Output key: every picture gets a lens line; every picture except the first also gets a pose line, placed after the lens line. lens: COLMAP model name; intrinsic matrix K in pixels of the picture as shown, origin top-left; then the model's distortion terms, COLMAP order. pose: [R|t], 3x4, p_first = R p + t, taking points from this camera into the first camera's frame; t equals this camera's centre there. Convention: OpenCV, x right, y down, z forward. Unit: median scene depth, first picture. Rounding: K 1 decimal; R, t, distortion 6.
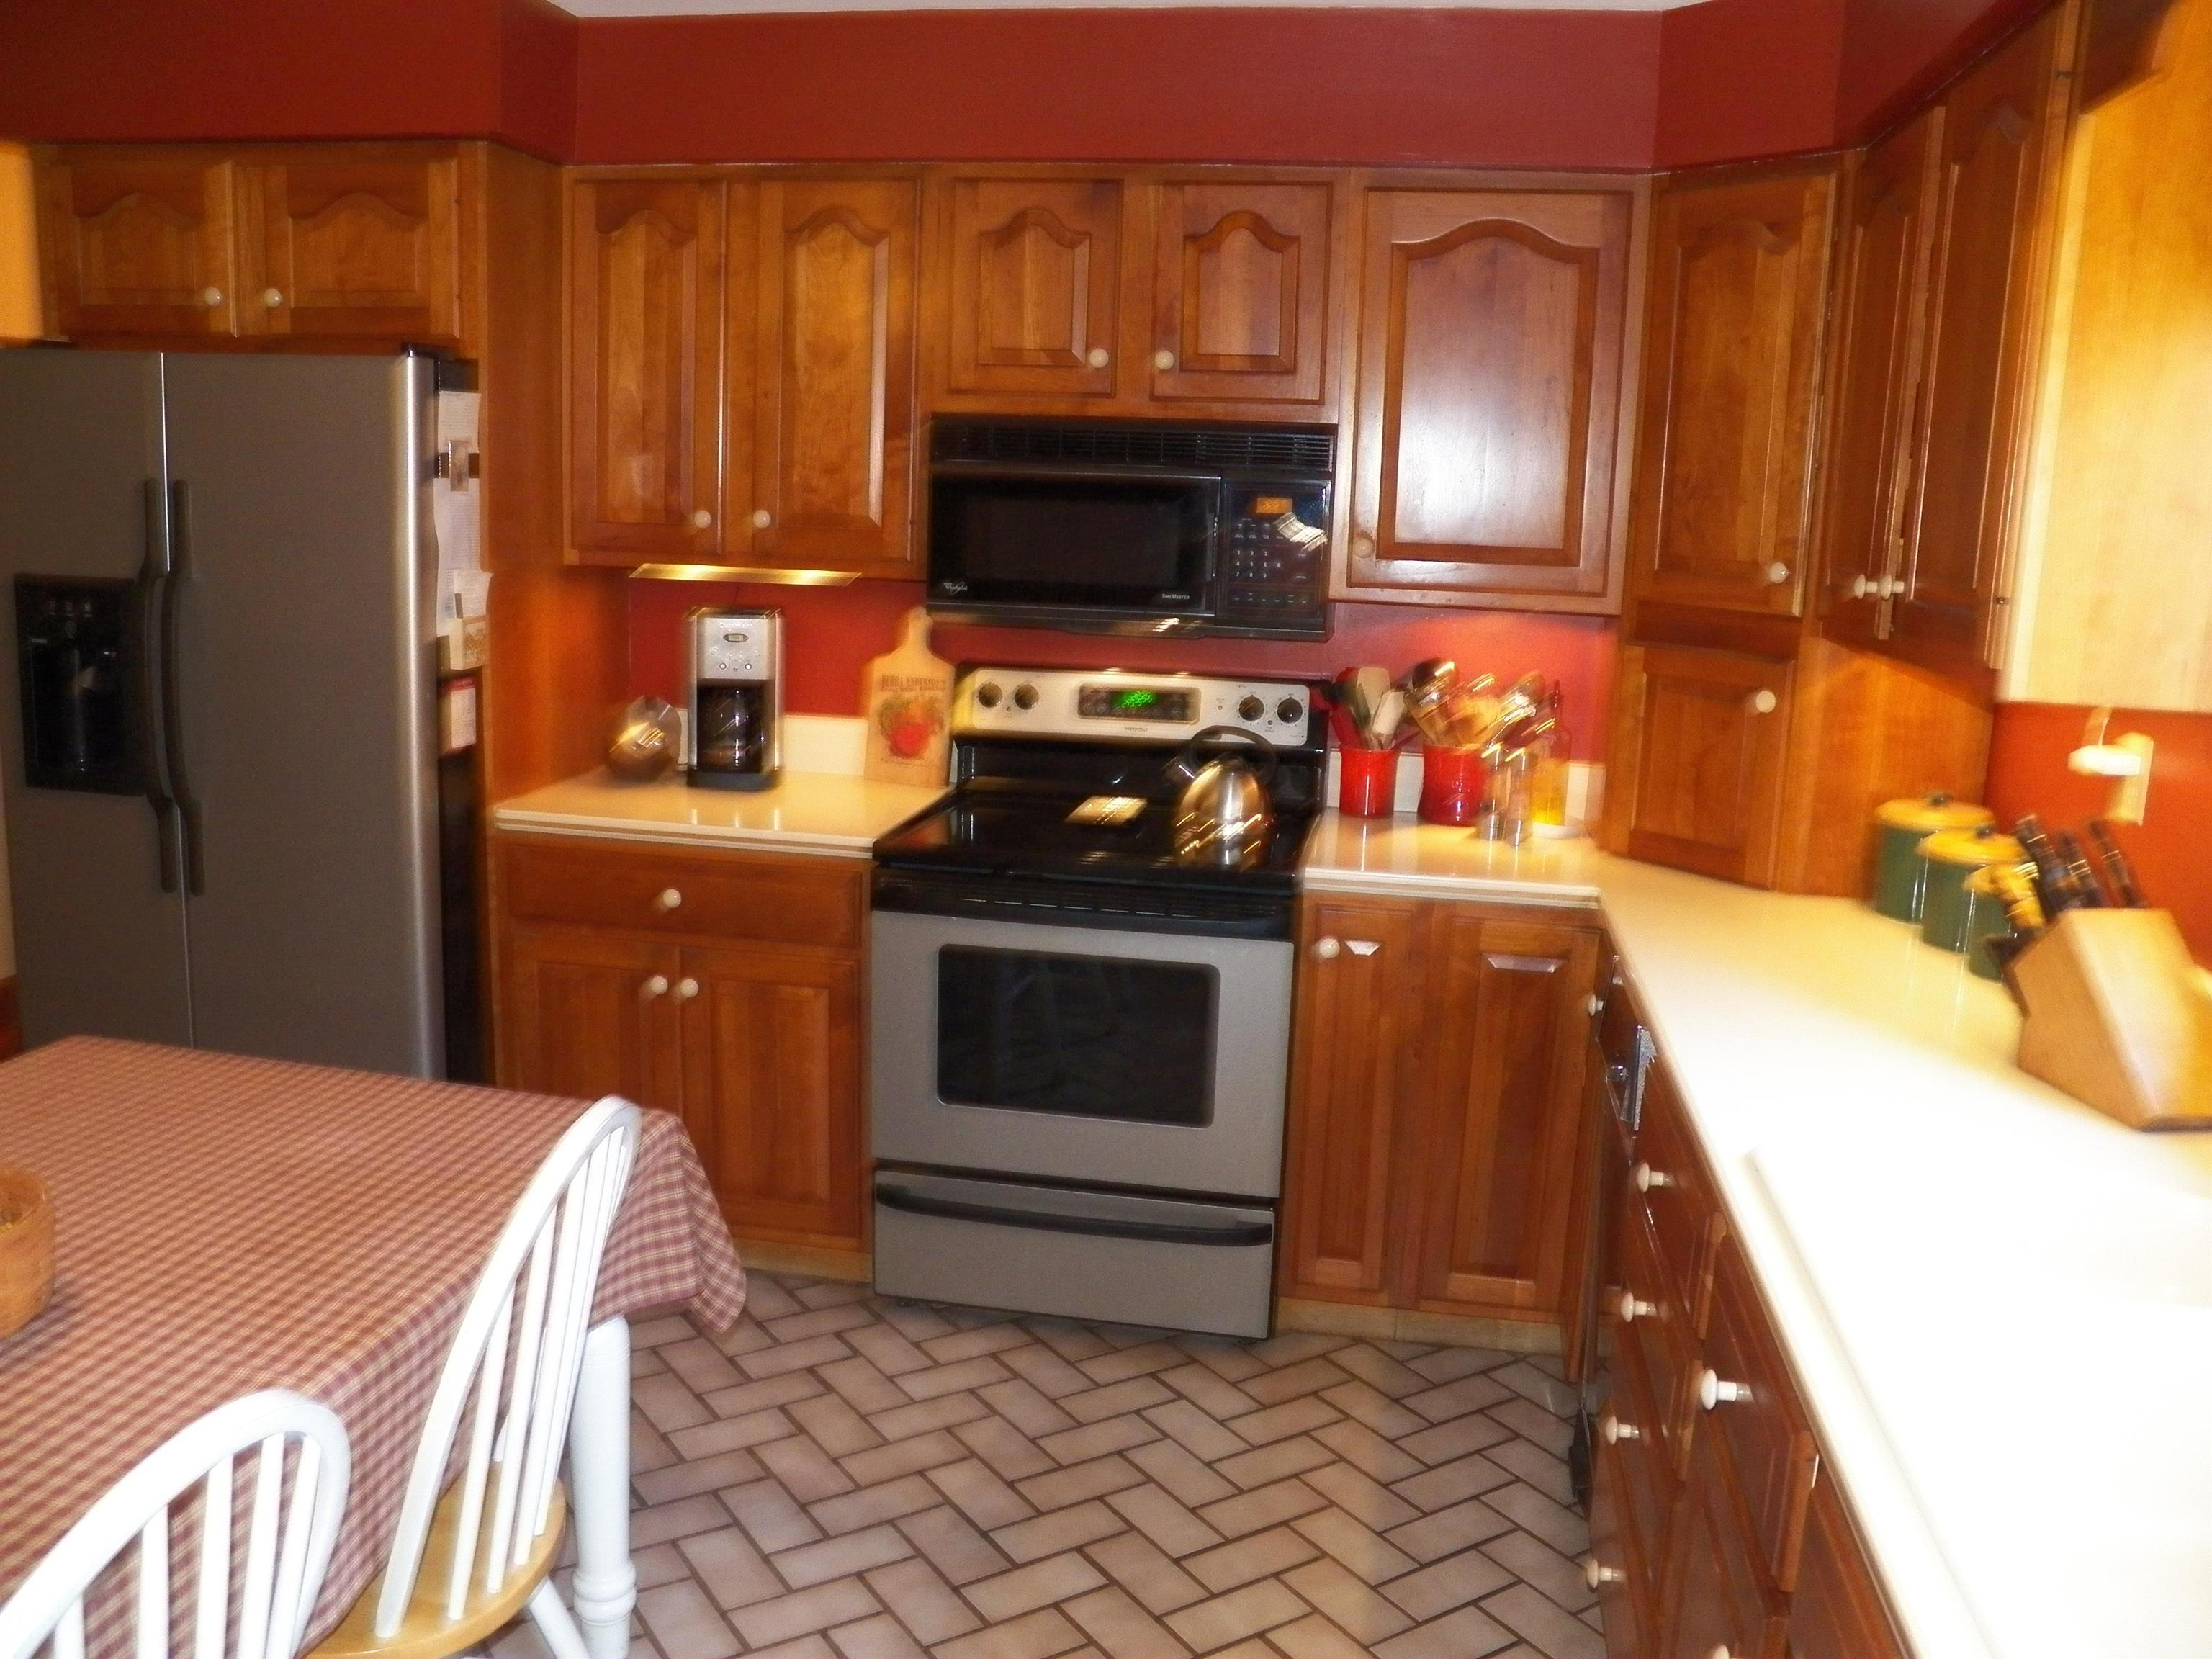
lens RADIAL K [[1814.0, 0, 1106.0], [0, 1814.0, 829.5], [0, 0, 1]] dist [-0.151277, 0.132639]
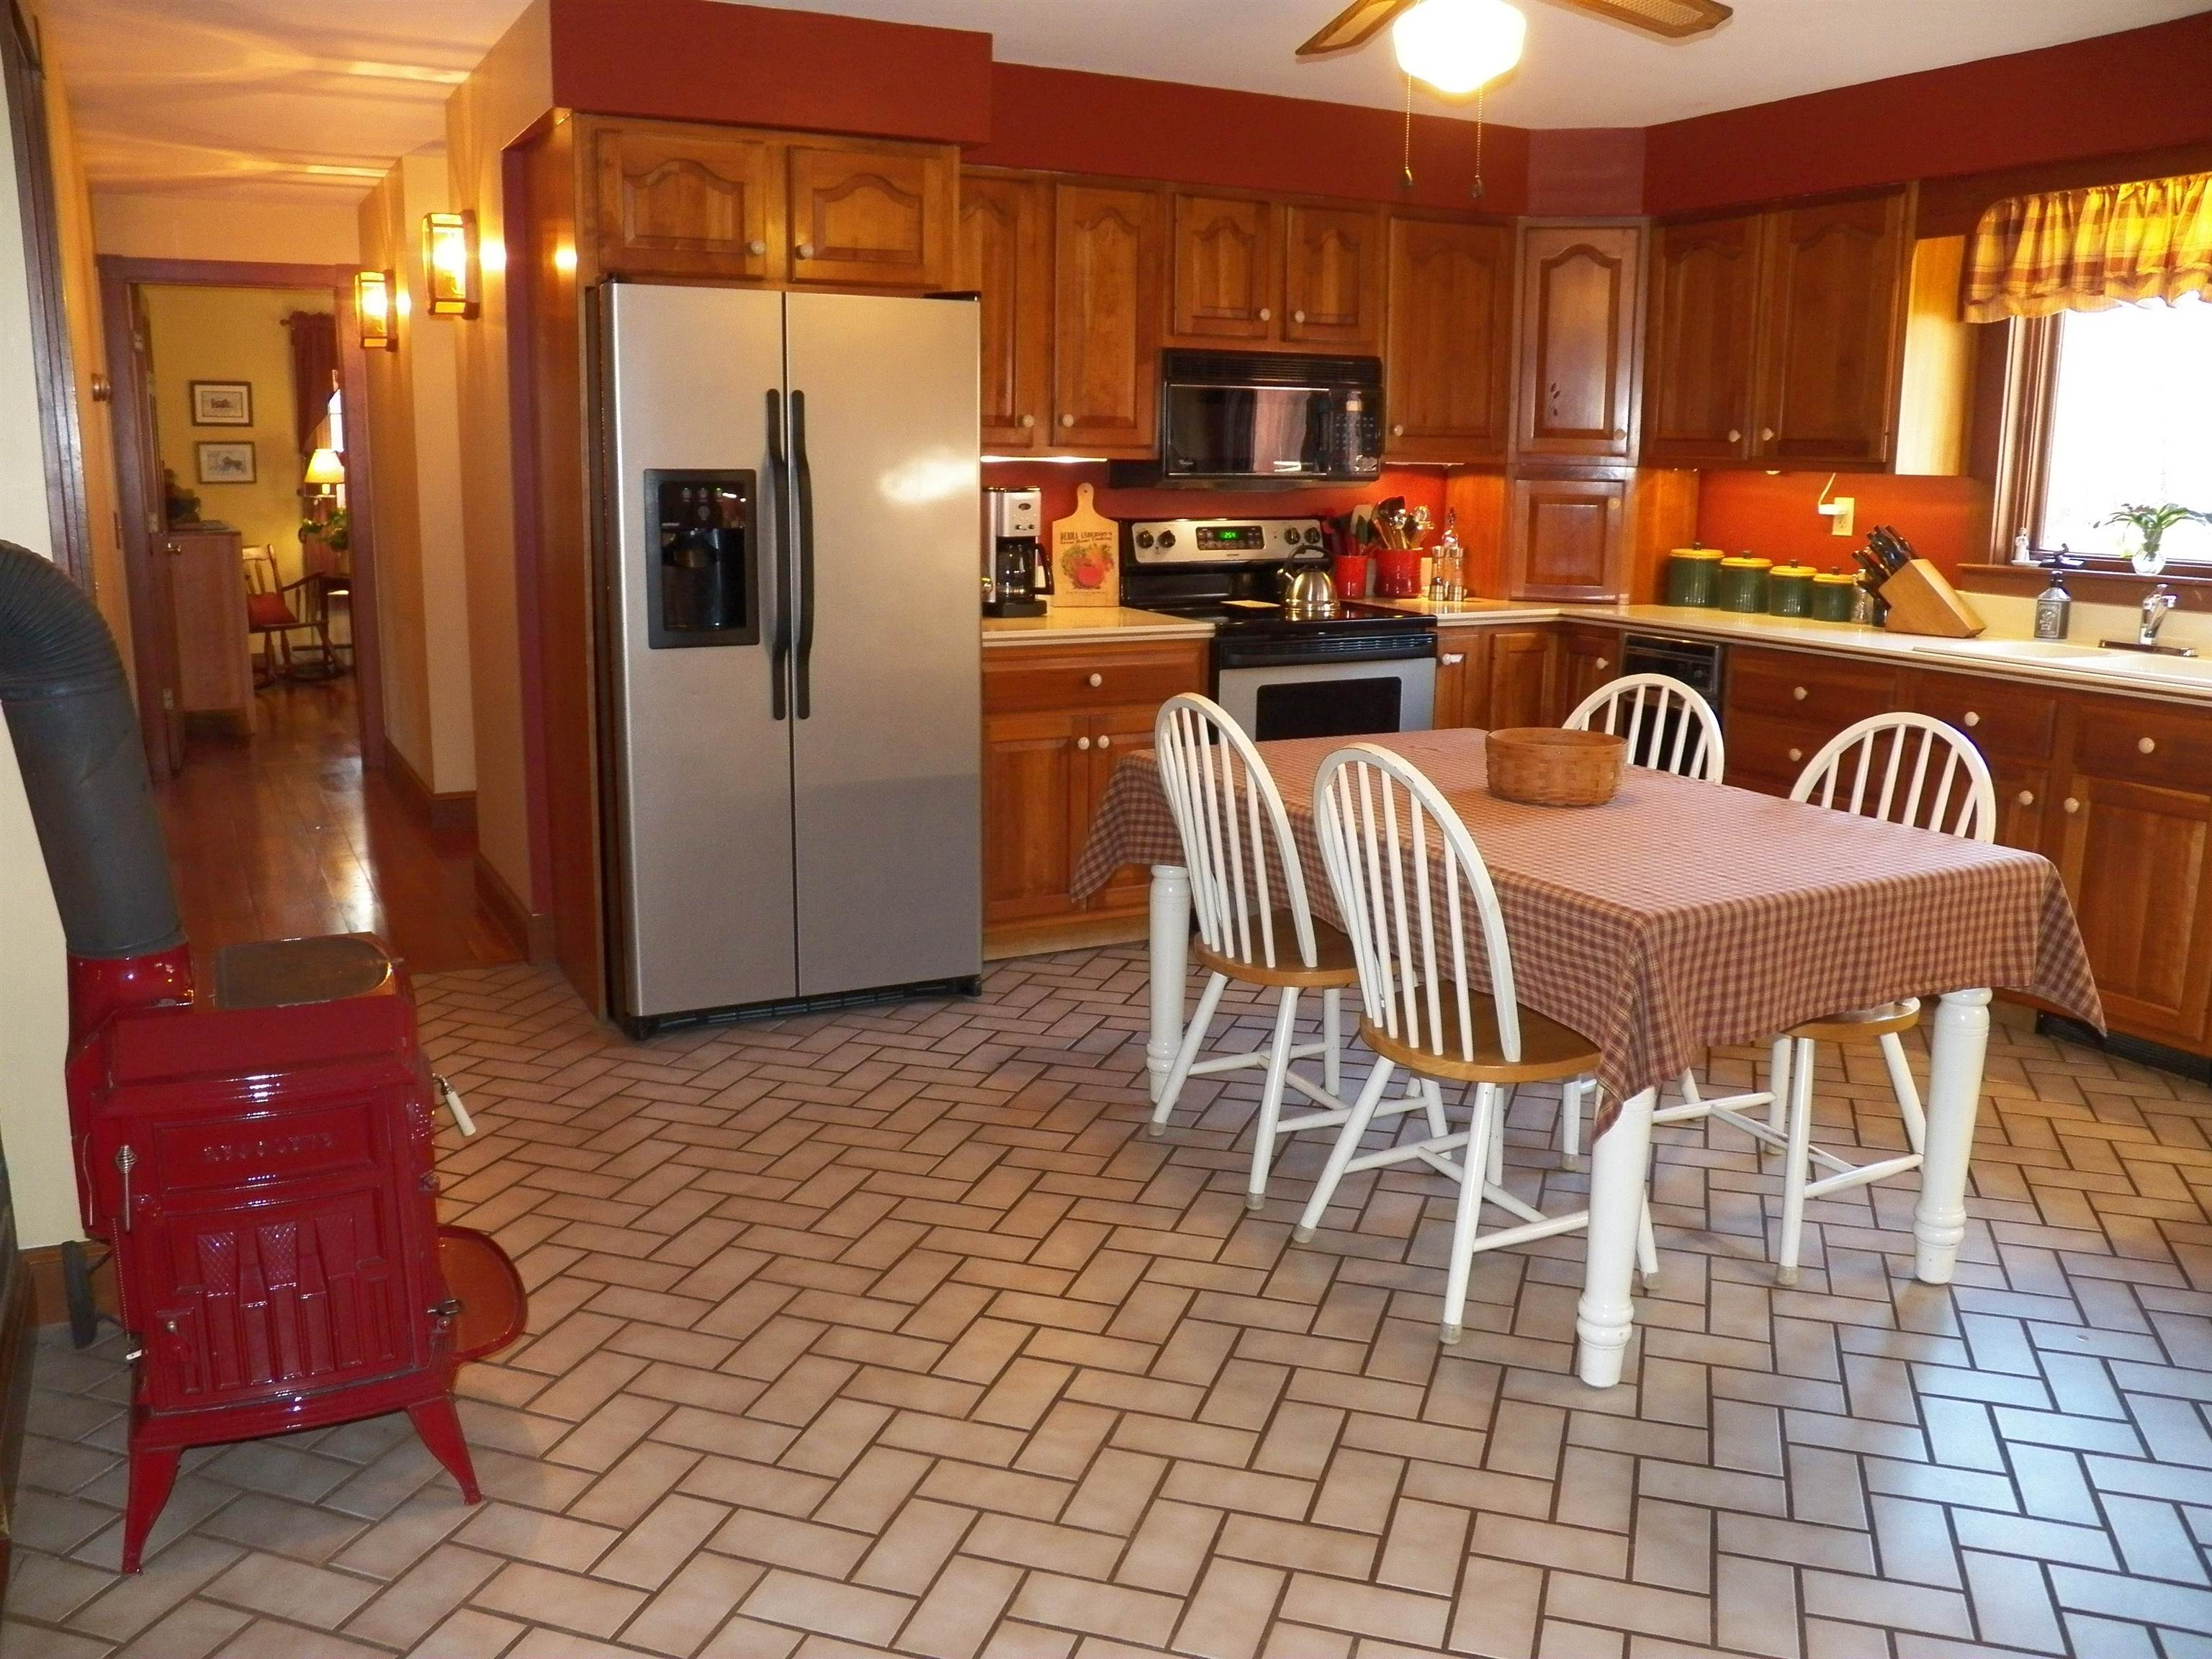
lens RADIAL K [[1814.0, 0, 1106.0], [0, 1814.0, 829.5], [0, 0, 1]] dist [-0.151277, 0.132639]
pose [[0.779644, -0.157185, 0.606175, -1.131361], [0.135886, 0.987386, 0.081263, 0.039436], [-0.611302, 0.019015, 0.791169, -0.160068]]
